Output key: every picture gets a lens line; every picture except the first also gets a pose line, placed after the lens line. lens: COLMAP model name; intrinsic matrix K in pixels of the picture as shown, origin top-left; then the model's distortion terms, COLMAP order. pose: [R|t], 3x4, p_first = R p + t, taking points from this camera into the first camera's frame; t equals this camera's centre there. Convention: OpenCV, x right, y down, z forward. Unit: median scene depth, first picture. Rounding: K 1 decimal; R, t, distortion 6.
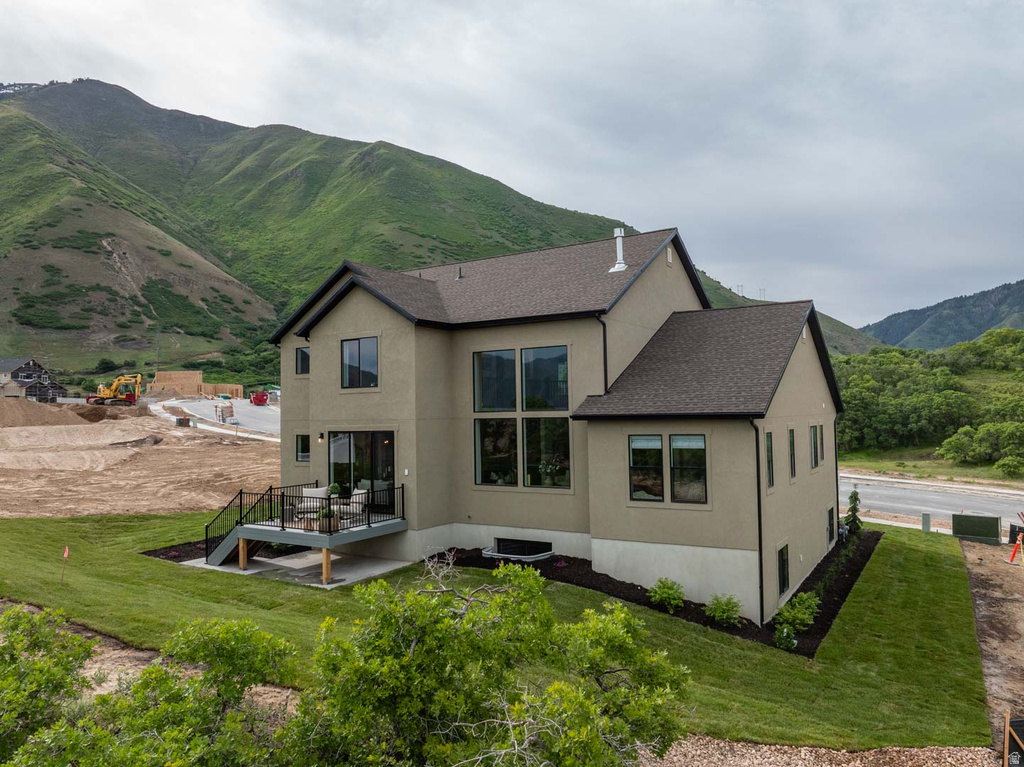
lens RADIAL K [[718.1, 0, 512.0], [0, 718.1, 383.5], [0, 0, 1]] dist [-0.035872, 0.003592]
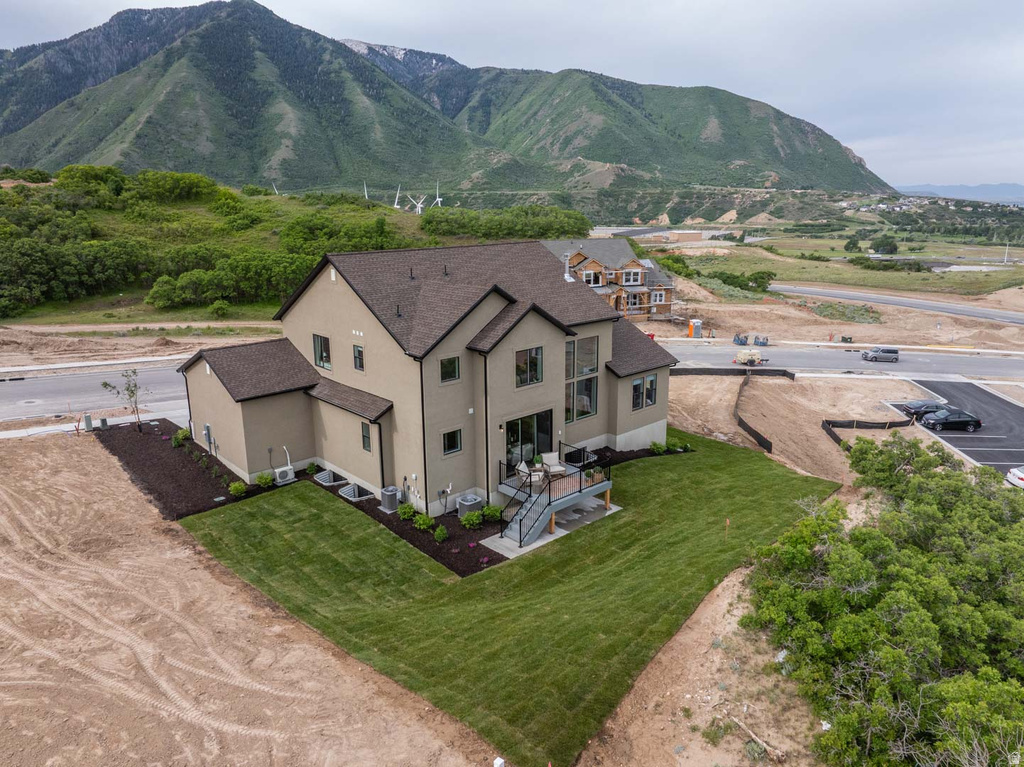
lens RADIAL K [[718.1, 0, 512.0], [0, 718.1, 383.5], [0, 0, 1]] dist [-0.035872, 0.003592]
pose [[0.255223, -0.226086, 0.940078, -0.374876], [-0.040243, 0.968951, 0.243955, -0.082024], [-0.966044, -0.100095, 0.238200, 0.174648]]
